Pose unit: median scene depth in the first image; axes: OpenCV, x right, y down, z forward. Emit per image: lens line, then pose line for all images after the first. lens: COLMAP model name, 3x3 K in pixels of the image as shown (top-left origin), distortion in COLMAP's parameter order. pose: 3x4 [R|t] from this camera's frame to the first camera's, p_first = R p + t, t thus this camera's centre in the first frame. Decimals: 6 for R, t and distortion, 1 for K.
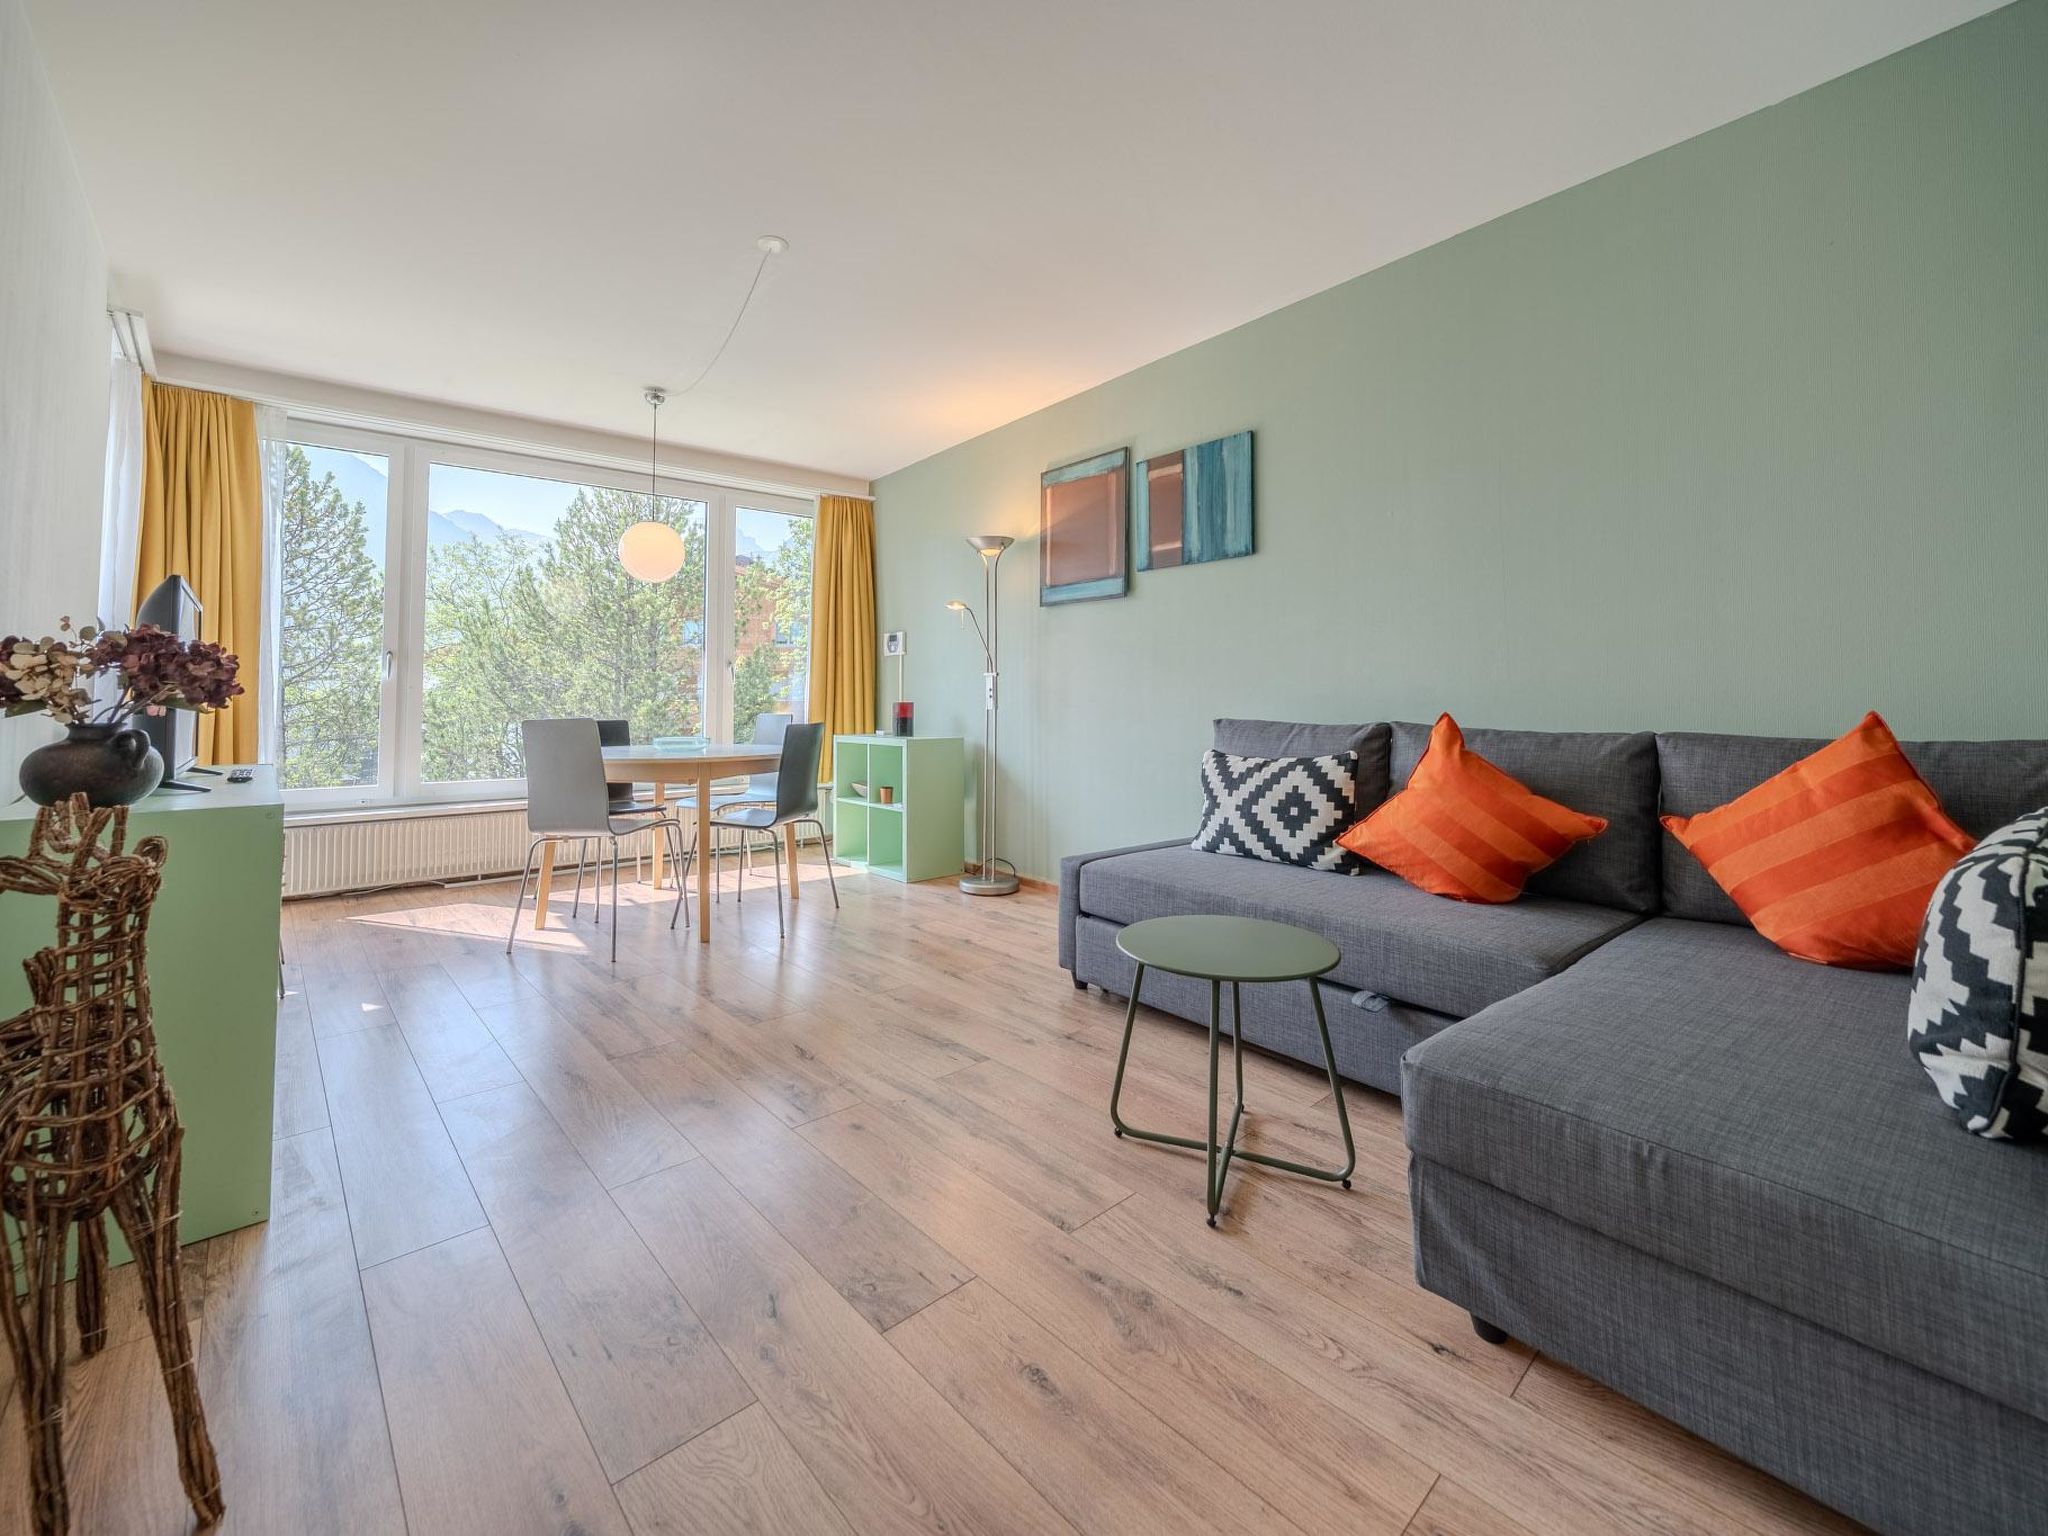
lens RADIAL K [[829.5, 0, 972.3], [0, 829.5, 672.1], [0, 0, 1]] dist [-0.009300, 0.000627]
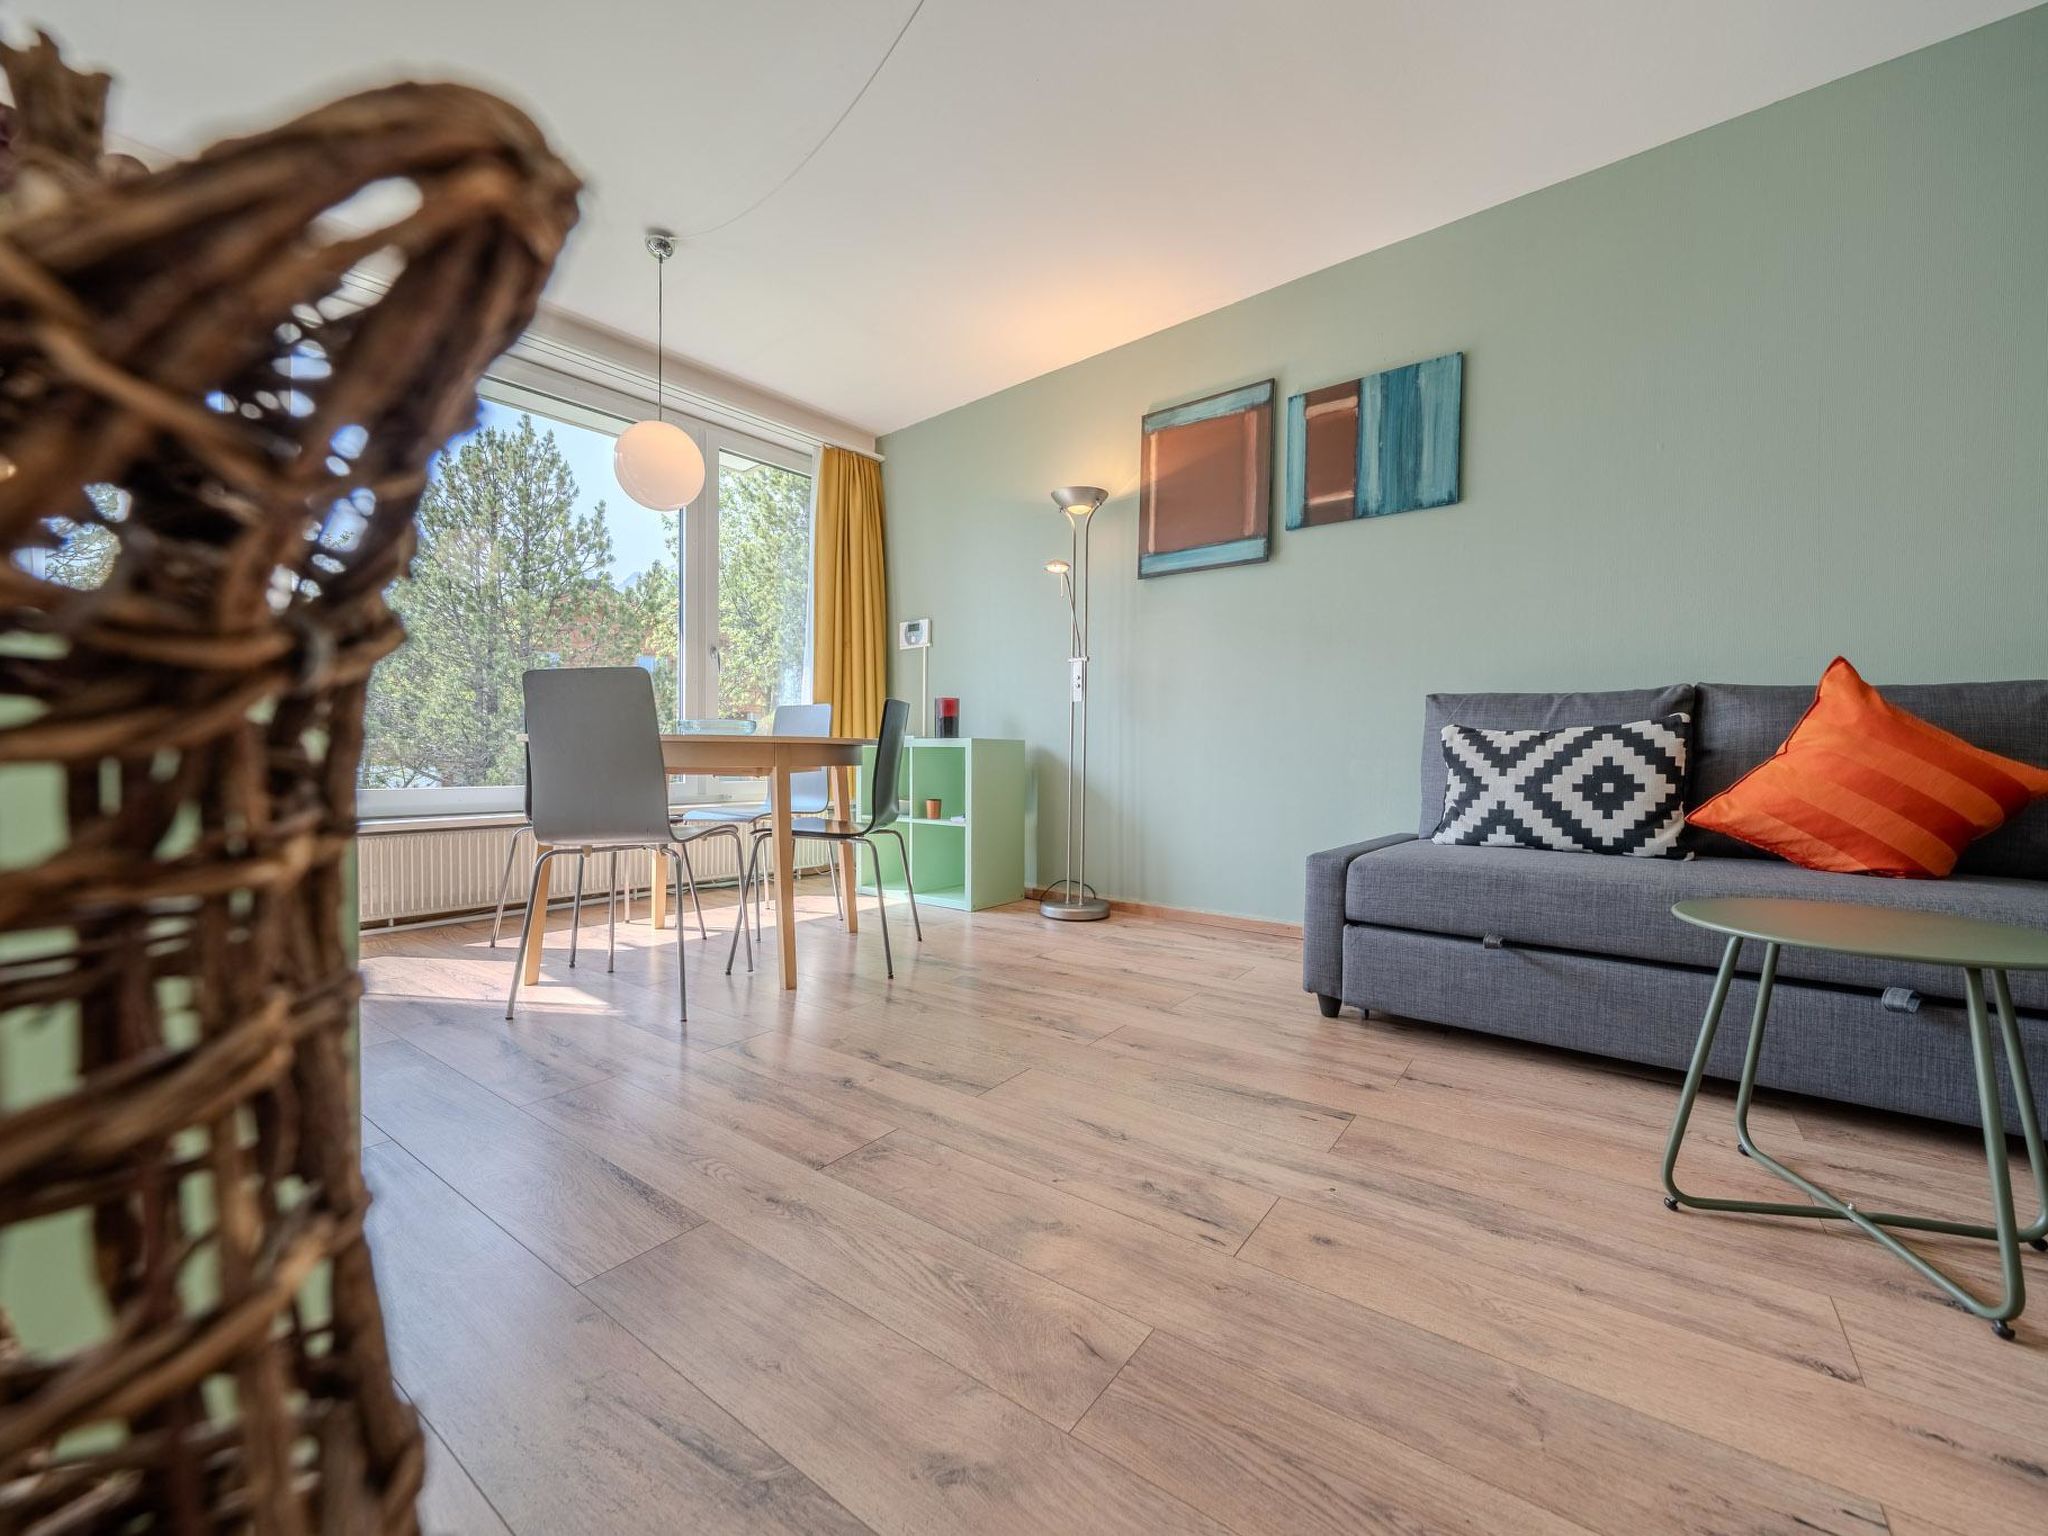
lens RADIAL K [[829.5, 0, 1004.8], [0, 829.5, 778.7], [0, 0, 1]] dist [-0.009300, 0.000627]
pose [[0.978652, -0.001072, 0.205521, -0.272131], [-0.012661, 0.997773, 0.065495, 0.084718], [-0.205133, -0.066699, 0.976459, 0.243477]]
